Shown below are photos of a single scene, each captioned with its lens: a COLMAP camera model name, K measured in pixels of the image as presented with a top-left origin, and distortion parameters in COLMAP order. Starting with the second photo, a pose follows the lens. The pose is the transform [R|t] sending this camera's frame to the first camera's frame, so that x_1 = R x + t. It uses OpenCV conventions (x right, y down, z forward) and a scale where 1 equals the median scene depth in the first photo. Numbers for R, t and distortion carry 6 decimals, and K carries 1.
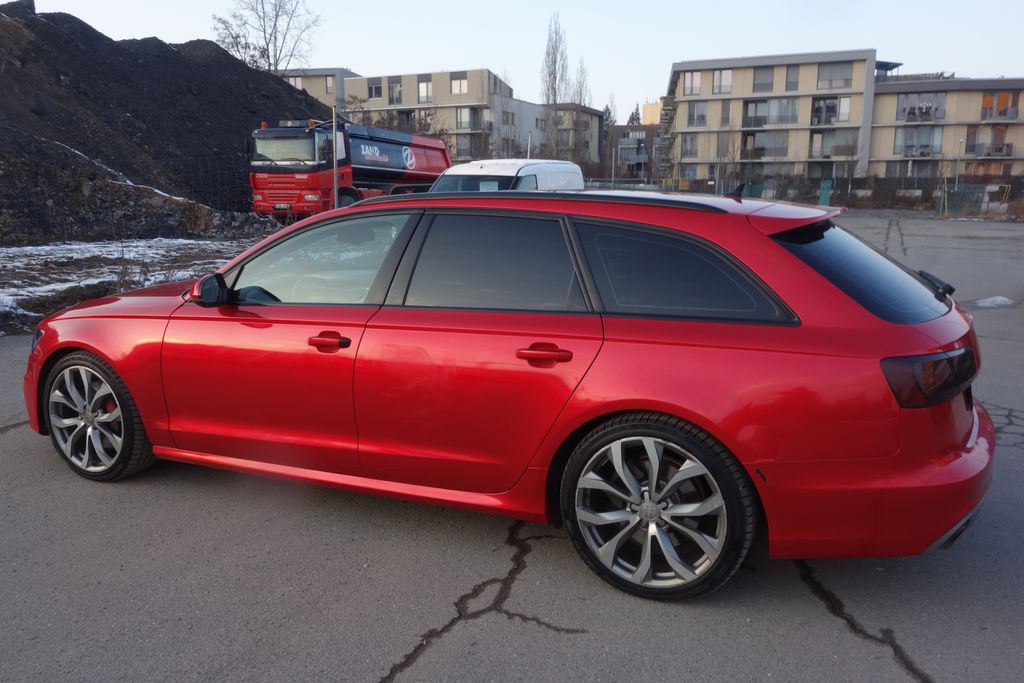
lens RADIAL K [[822.7, 0, 512.0], [0, 822.7, 338.0], [0, 0, 1]] dist [-0.004642, 0.006329]
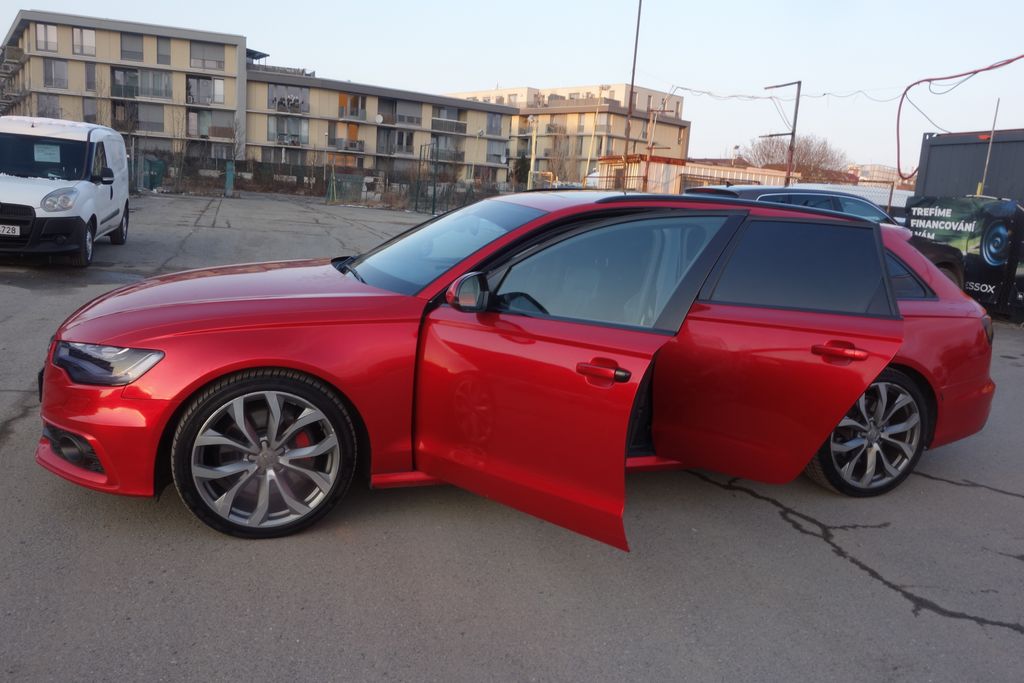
lens RADIAL K [[818.8, 0, 512.0], [0, 818.8, 341.5], [0, 0, 1]] dist [-0.000206, 0.004169]
pose [[0.718039, -0.074717, 0.691981, -0.073008], [0.053754, 0.997205, 0.051896, -0.003279], [-0.693924, -0.000067, 0.720048, 0.024414]]
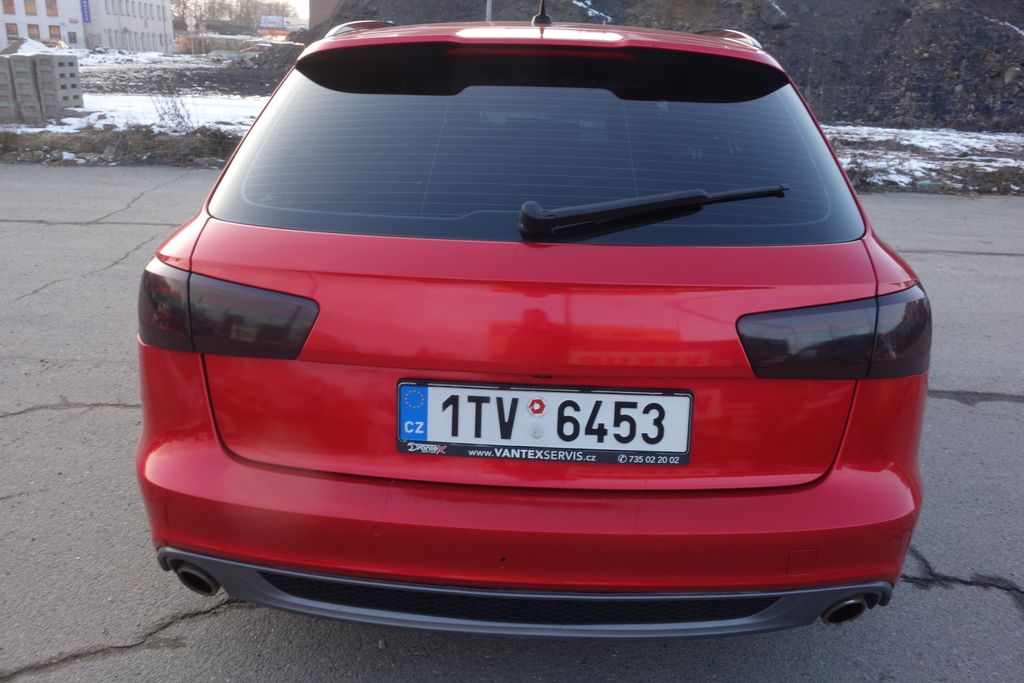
lens RADIAL K [[818.8, 0, 512.0], [0, 818.8, 341.5], [0, 0, 1]] dist [-0.000206, 0.004169]
pose [[0.392126, 0.310526, -0.865916, 0.060603], [-0.200051, 0.947561, 0.249213, -0.006811], [0.897896, 0.075505, 0.433684, 0.051336]]
